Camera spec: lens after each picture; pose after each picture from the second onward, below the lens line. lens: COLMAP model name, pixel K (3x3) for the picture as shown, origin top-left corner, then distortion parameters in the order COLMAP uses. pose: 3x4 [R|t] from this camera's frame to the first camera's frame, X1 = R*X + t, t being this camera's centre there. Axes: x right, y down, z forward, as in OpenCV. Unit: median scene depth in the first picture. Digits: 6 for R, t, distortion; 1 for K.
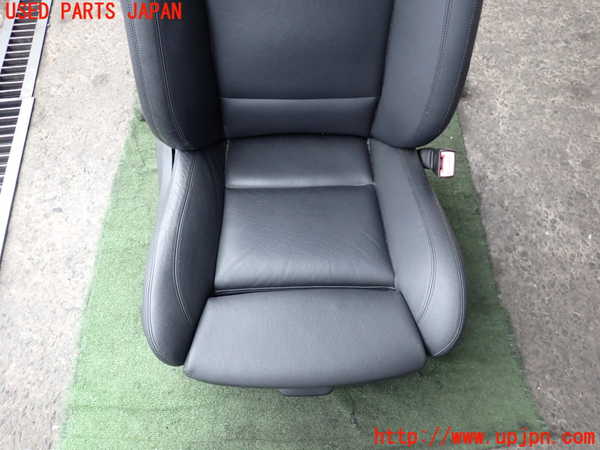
lens RADIAL K [[455.3, 0, 295.8], [0, 455.3, 227.1], [0, 0, 1]] dist [0.017126, -0.005840]
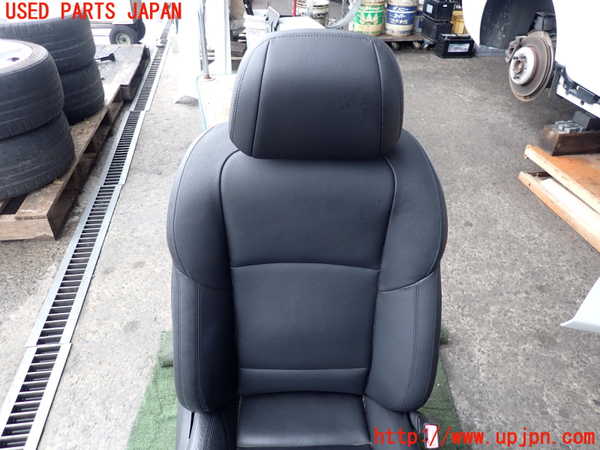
lens RADIAL K [[455.3, 0, 295.3], [0, 455.3, 222.1], [0, 0, 1]] dist [0.017126, -0.005840]
pose [[0.999976, 0.006991, -0.000147, -0.011995], [-0.006455, 0.914799, -0.403858, -0.107970], [-0.002689, 0.403849, 0.914822, -0.186902]]
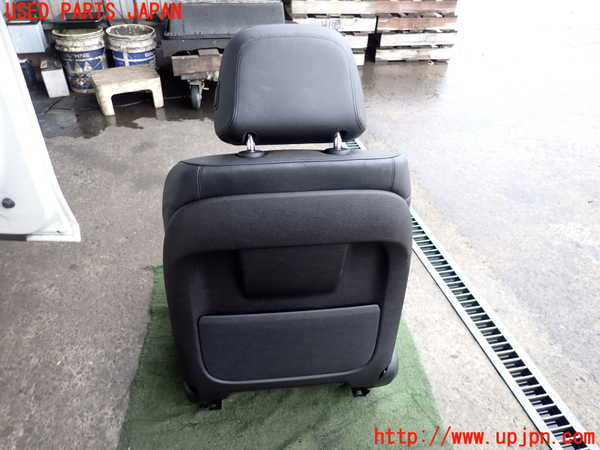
lens RADIAL K [[455.3, 0, 299.1], [0, 455.3, 224.6], [0, 0, 1]] dist [0.017126, -0.005840]
pose [[-0.994637, 0.013273, -0.102569, 0.071934], [-0.103370, -0.095452, 0.990052, -1.190785], [0.003350, 0.995346, 0.096312, 0.427003]]
